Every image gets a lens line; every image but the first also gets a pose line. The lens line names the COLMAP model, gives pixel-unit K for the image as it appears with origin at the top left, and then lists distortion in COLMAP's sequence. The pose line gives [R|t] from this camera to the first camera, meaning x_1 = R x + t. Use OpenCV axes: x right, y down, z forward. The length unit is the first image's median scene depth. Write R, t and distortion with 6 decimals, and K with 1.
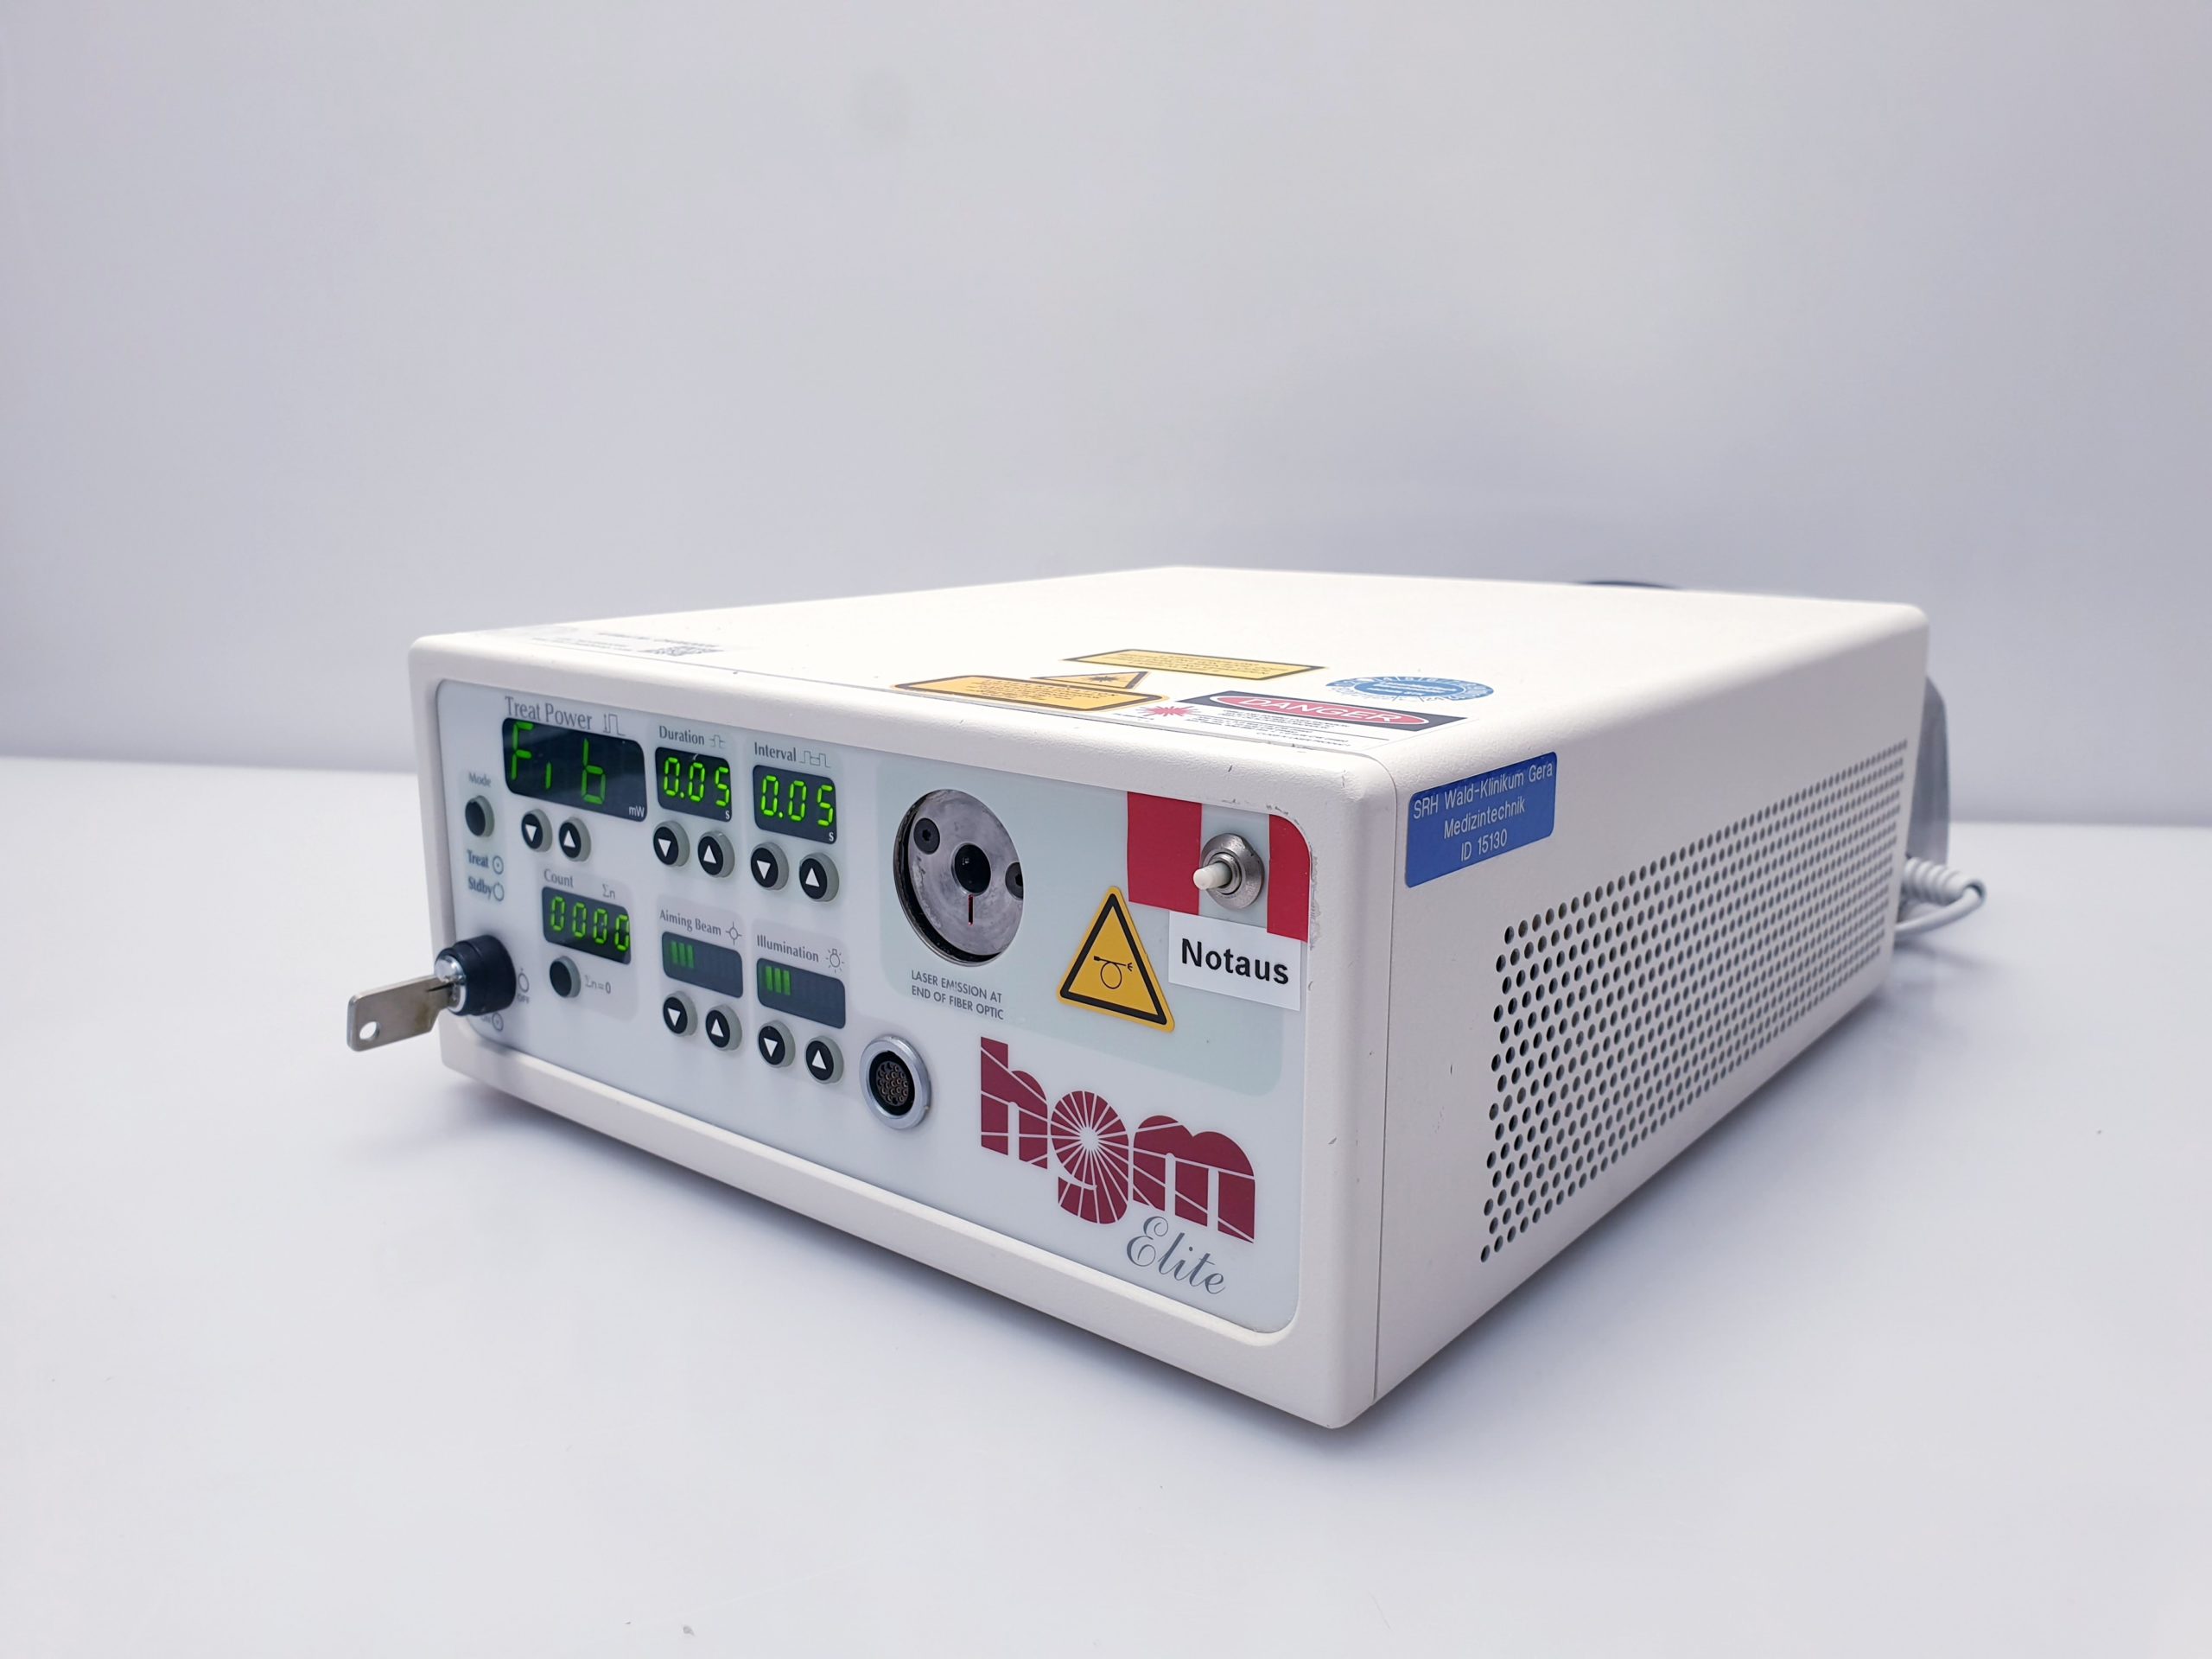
lens RADIAL K [[1721.4, 0, 1155.7], [0, 1721.4, 801.3], [0, 0, 1]] dist [0.054447, -0.179398]
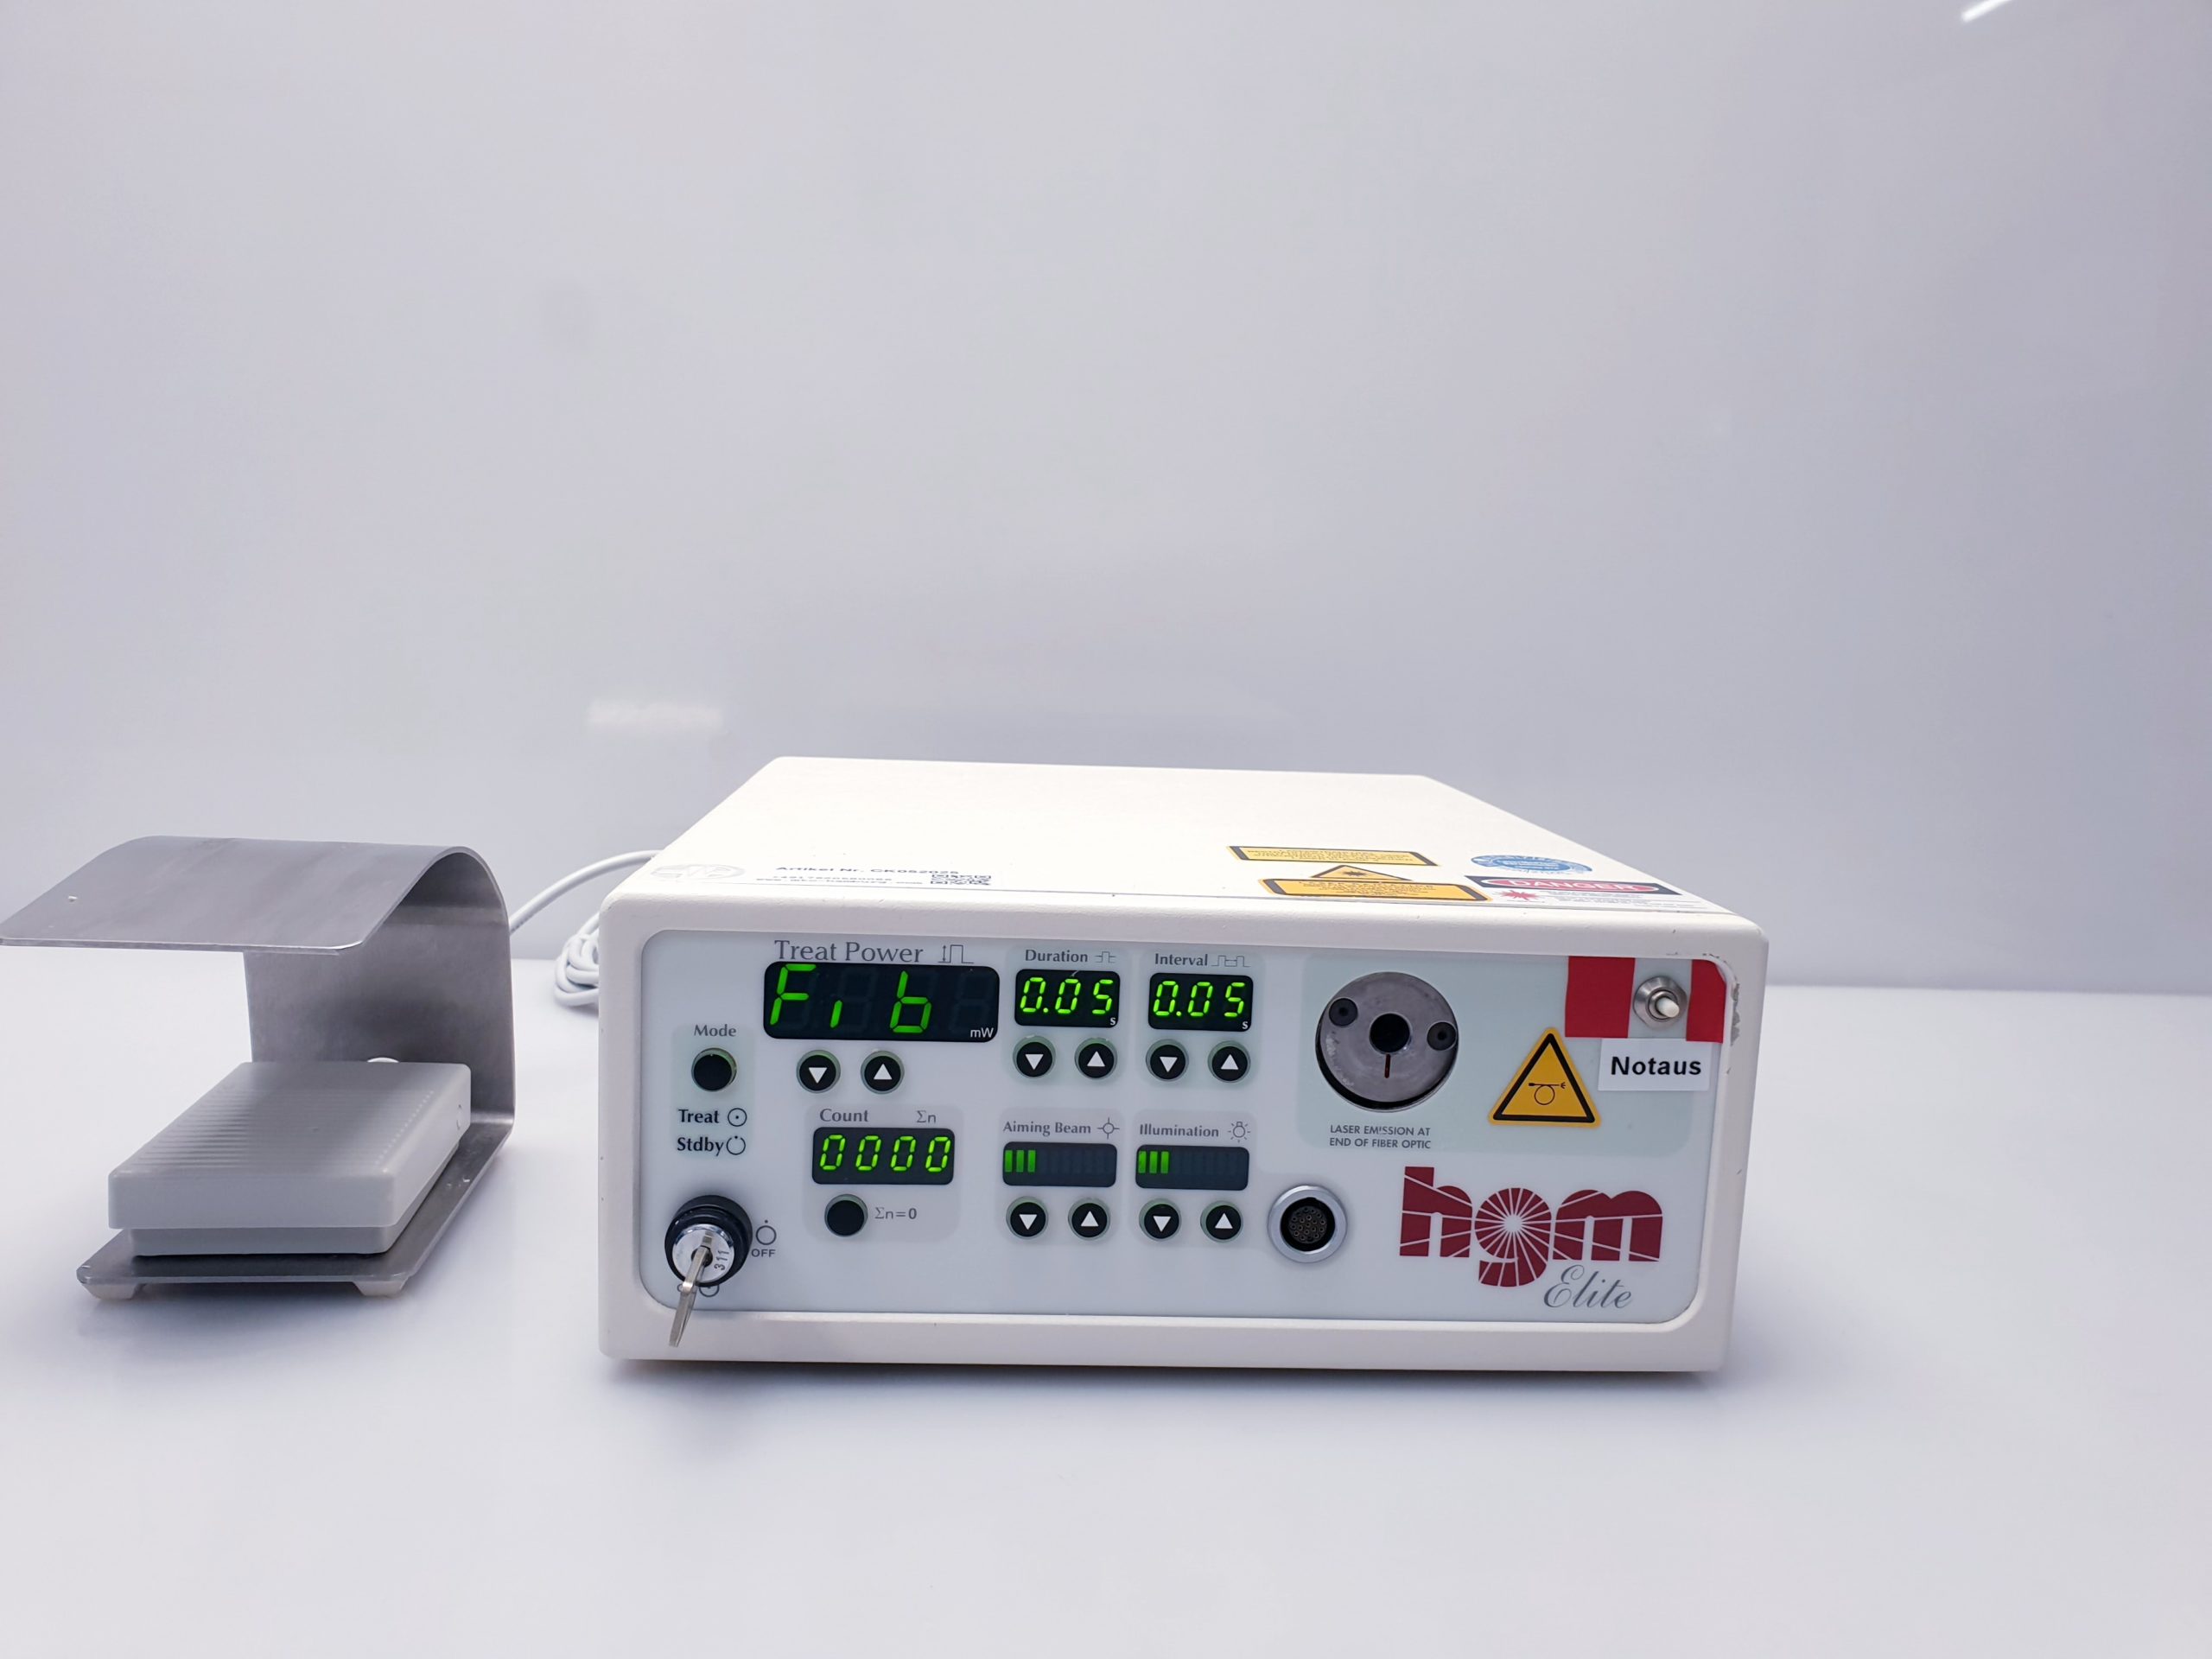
lens RADIAL K [[1721.4, 0, 1070.5], [0, 1721.4, 826.7], [0, 0, 1]] dist [0.054447, -0.179398]
pose [[0.761269, -0.062776, 0.645390, -1.082060], [0.100349, 0.994718, -0.021613, -0.106824], [-0.640624, 0.081217, 0.763547, 0.174734]]
